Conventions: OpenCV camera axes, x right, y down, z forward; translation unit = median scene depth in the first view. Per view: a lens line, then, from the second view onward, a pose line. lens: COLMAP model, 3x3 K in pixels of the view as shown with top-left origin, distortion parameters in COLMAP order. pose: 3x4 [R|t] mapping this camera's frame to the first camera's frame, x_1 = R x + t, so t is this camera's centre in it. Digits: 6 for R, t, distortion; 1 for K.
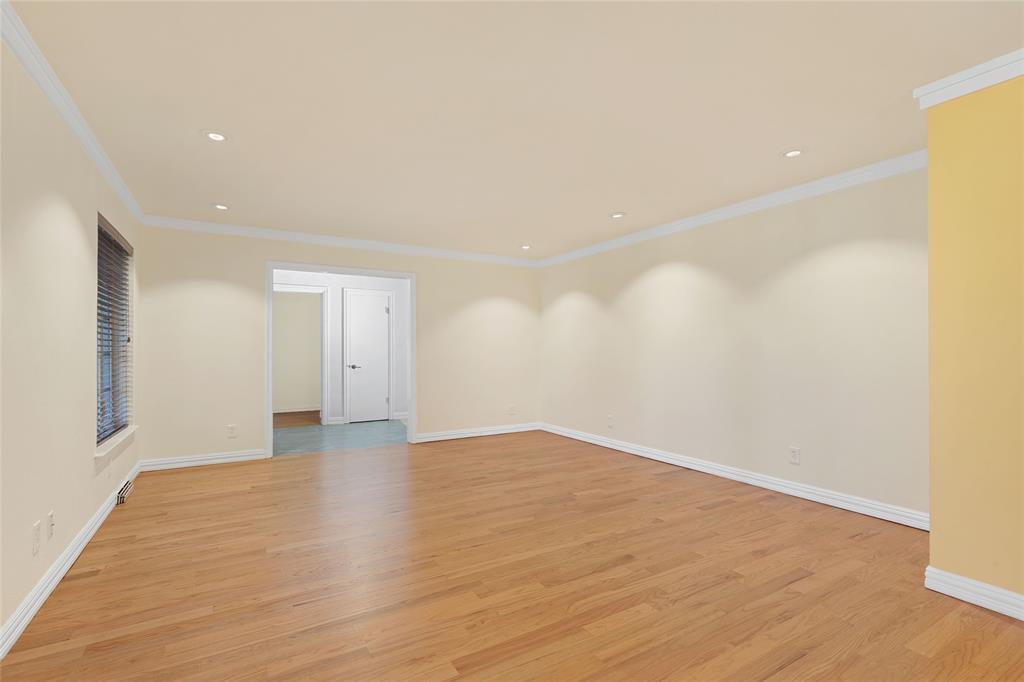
lens RADIAL K [[483.7, 0, 520.4], [0, 483.7, 343.3], [0, 0, 1]] dist [0.002185, 0.001713]
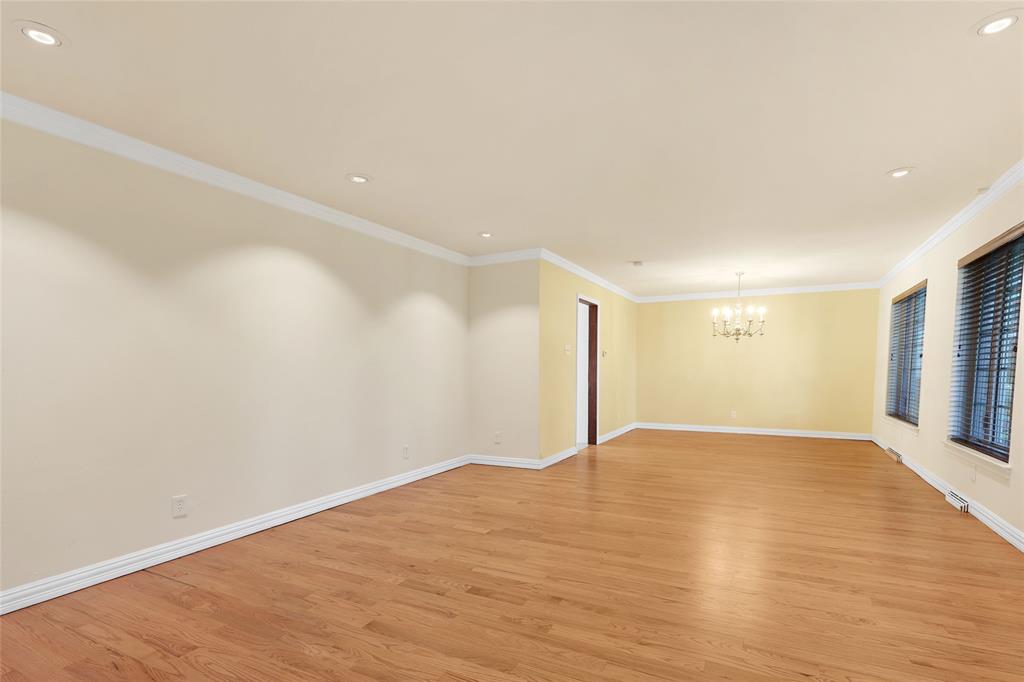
lens RADIAL K [[495.4, 0, 506.0], [0, 495.4, 408.5], [0, 0, 1]] dist [-0.001194, -0.000153]
pose [[-0.510001, -0.064557, 0.857748, -0.687309], [0.000014, 0.997179, 0.075060, 0.023444], [-0.860174, 0.038292, -0.508562, 1.477509]]
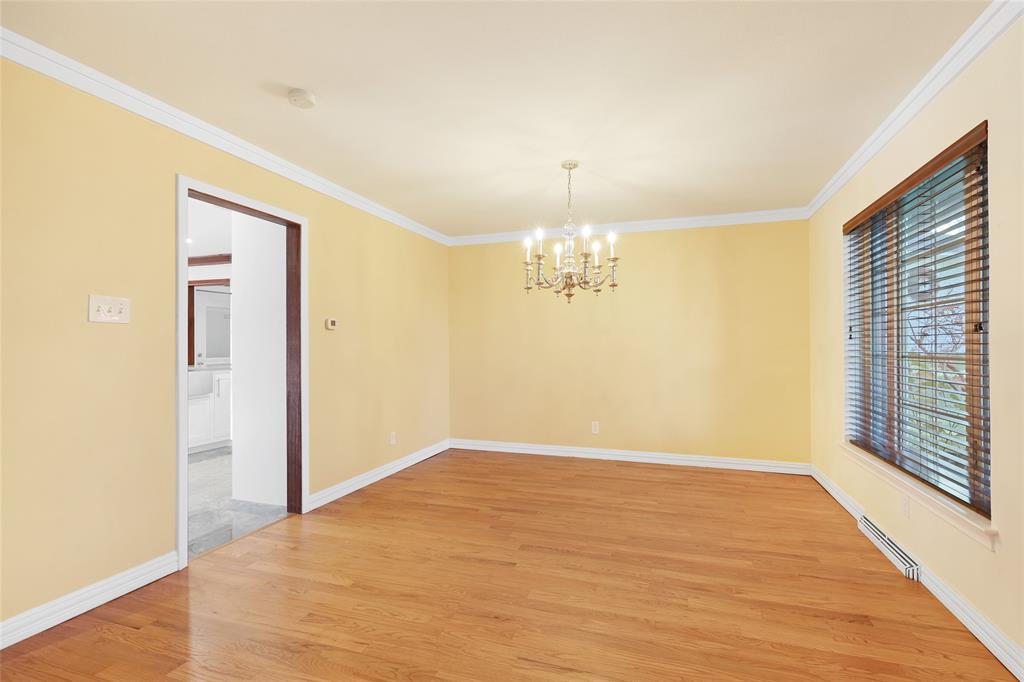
lens RADIAL K [[483.7, 0, 514.9], [0, 483.7, 340.3], [0, 0, 1]] dist [0.002185, 0.001713]
pose [[-0.649620, 0.011723, 0.760169, -0.132891], [-0.002120, 0.999849, -0.017231, 0.001782], [-0.760256, -0.012805, -0.649497, 0.432301]]
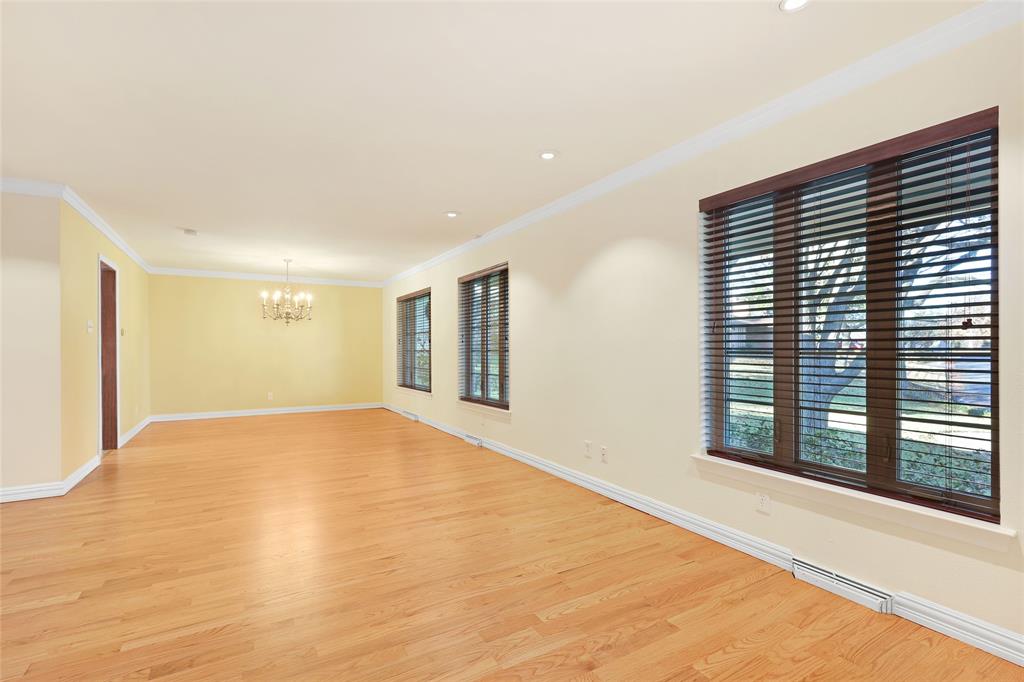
lens RADIAL K [[483.7, 0, 510.4], [0, 483.7, 348.9], [0, 0, 1]] dist [0.002185, 0.001713]
pose [[-0.999536, 0.005695, 0.029935, -0.443915], [0.005541, 0.999971, -0.005212, 0.021250], [-0.029964, -0.005043, -0.999538, 1.634906]]
